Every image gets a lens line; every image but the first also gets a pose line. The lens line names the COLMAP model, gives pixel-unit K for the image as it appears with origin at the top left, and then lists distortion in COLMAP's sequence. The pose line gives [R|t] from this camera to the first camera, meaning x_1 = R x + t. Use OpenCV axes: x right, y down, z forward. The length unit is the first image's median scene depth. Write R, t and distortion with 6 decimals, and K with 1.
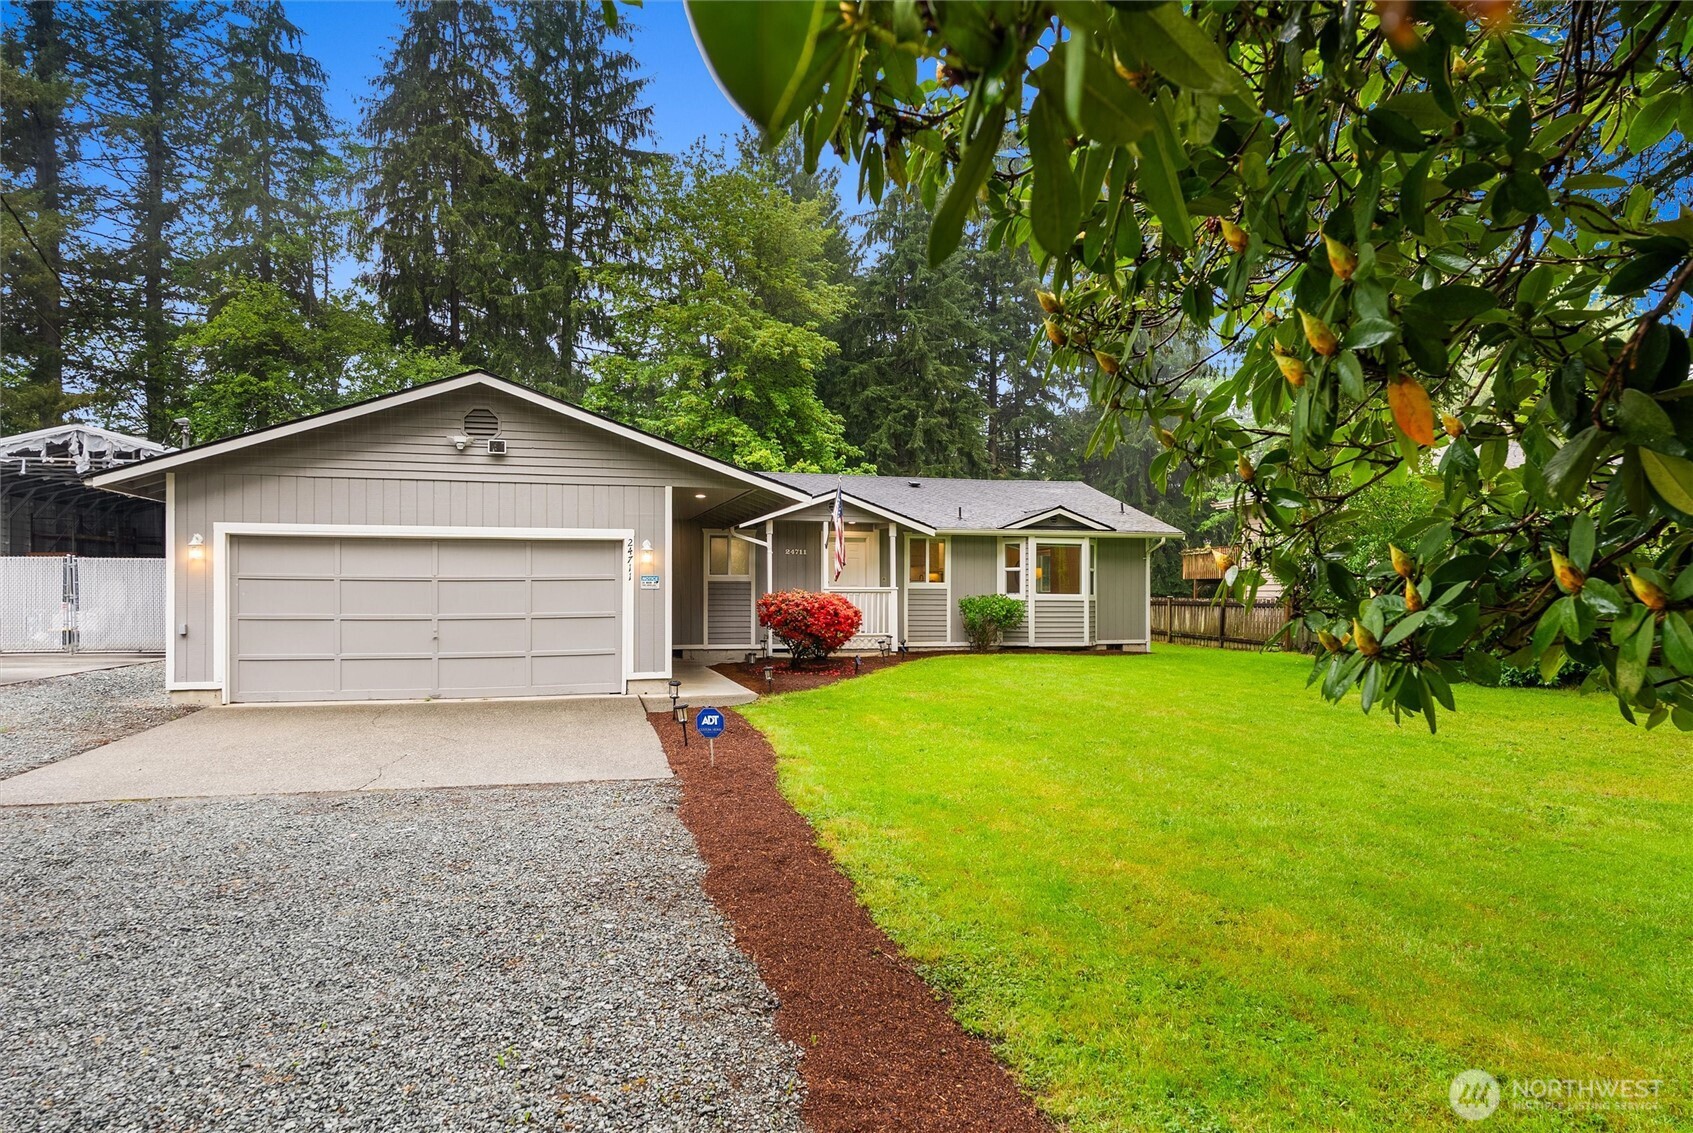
lens RADIAL K [[1061.8, 0, 846.5], [0, 1061.8, 566.5], [0, 0, 1]] dist [0.014133, 0.000720]
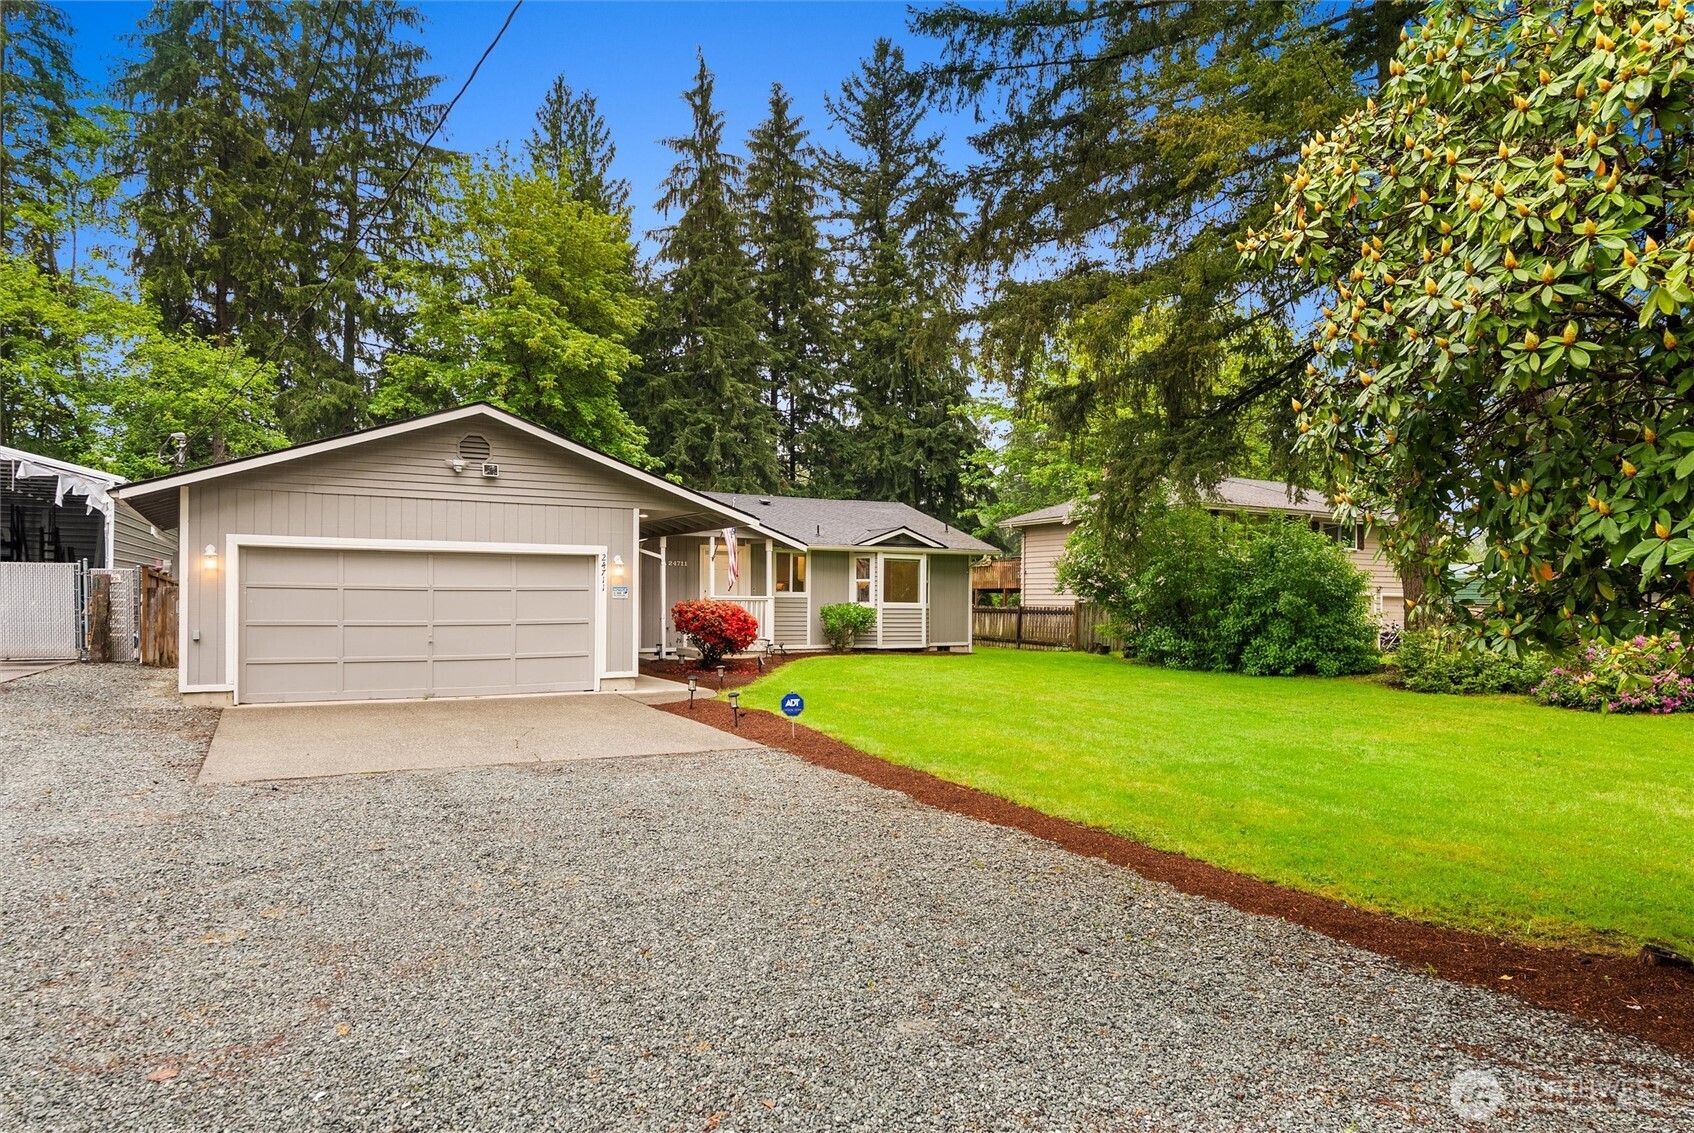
lens RADIAL K [[1062.4, 0, 847.0], [0, 1062.4, 566.5], [0, 0, 1]] dist [0.014133, 0.000720]
pose [[0.969680, 0.012183, 0.244075, -0.132920], [-0.010904, 0.999919, -0.006590, -0.004765], [-0.244135, 0.003729, 0.969734, -0.096351]]
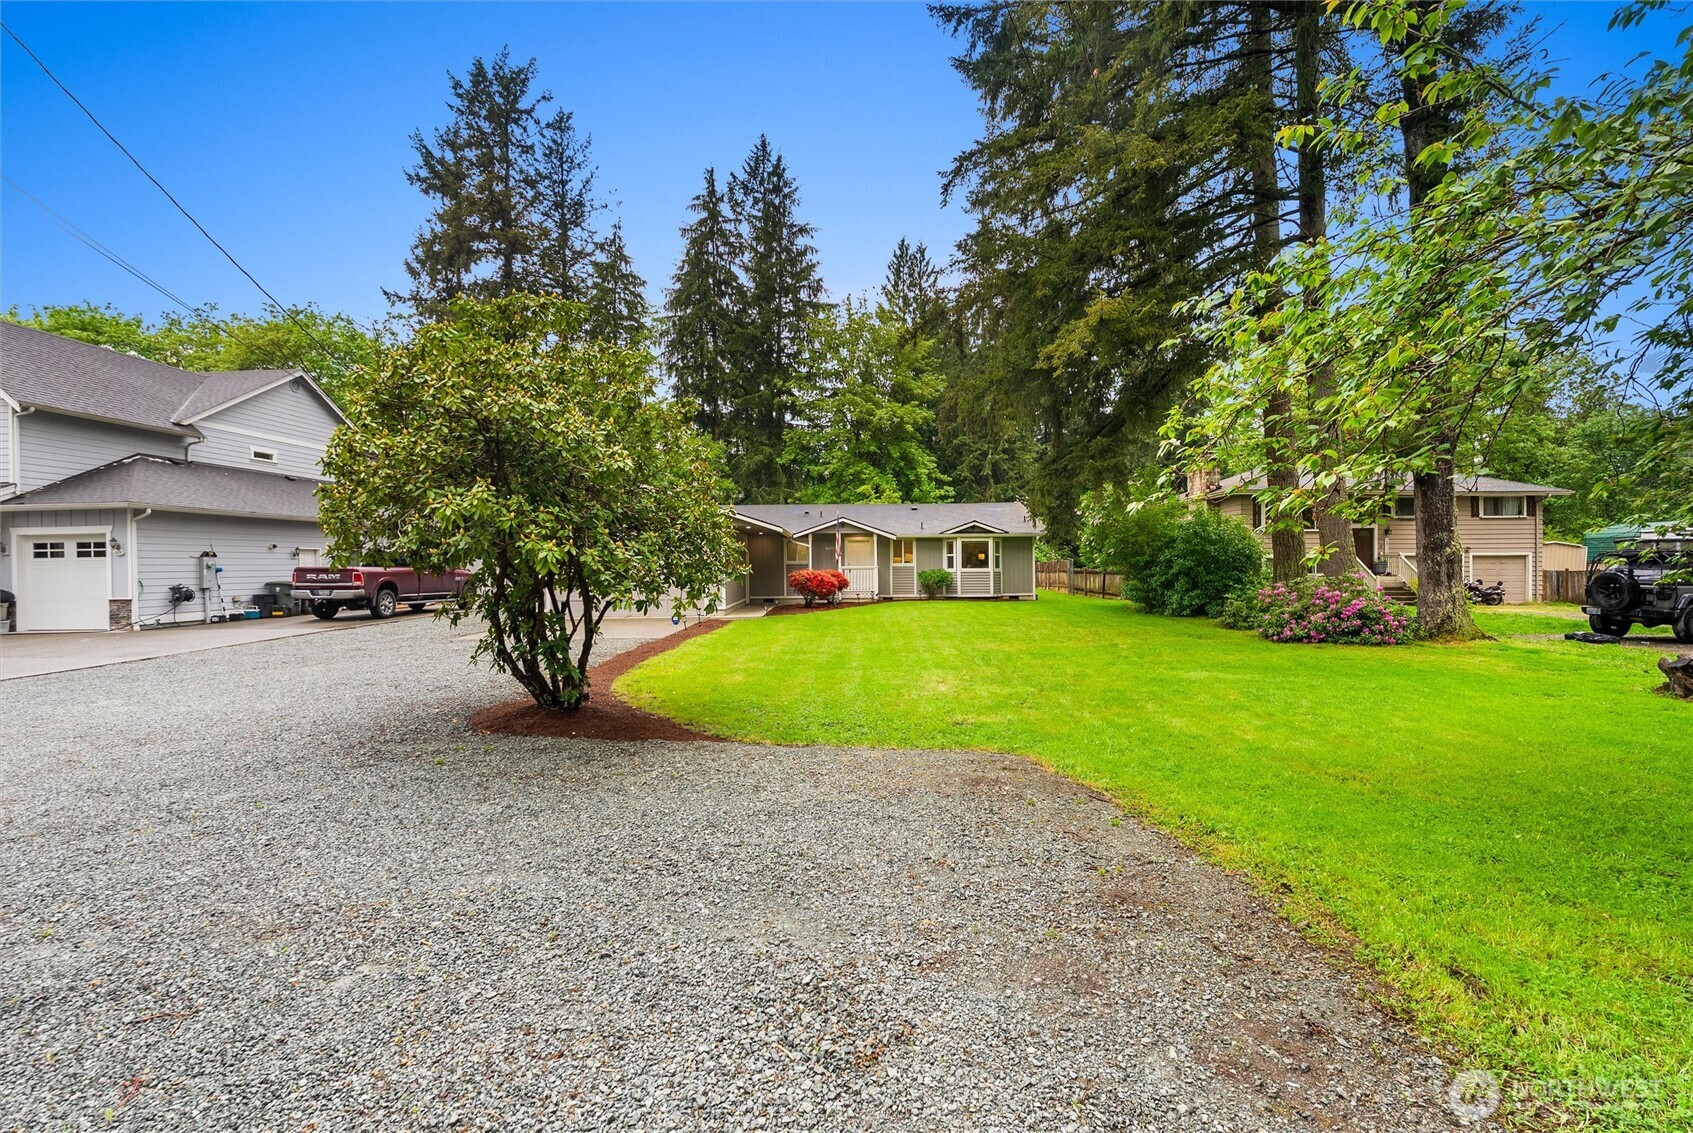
lens RADIAL K [[743.0, 0, 846.5], [0, 743.0, 566.5], [0, 0, 1]] dist [0.000460, 0.000107]
pose [[0.970392, -0.010837, -0.241293, 0.283319], [0.017704, 0.999497, 0.026311, -0.014786], [0.240886, -0.029803, 0.970096, -0.298462]]
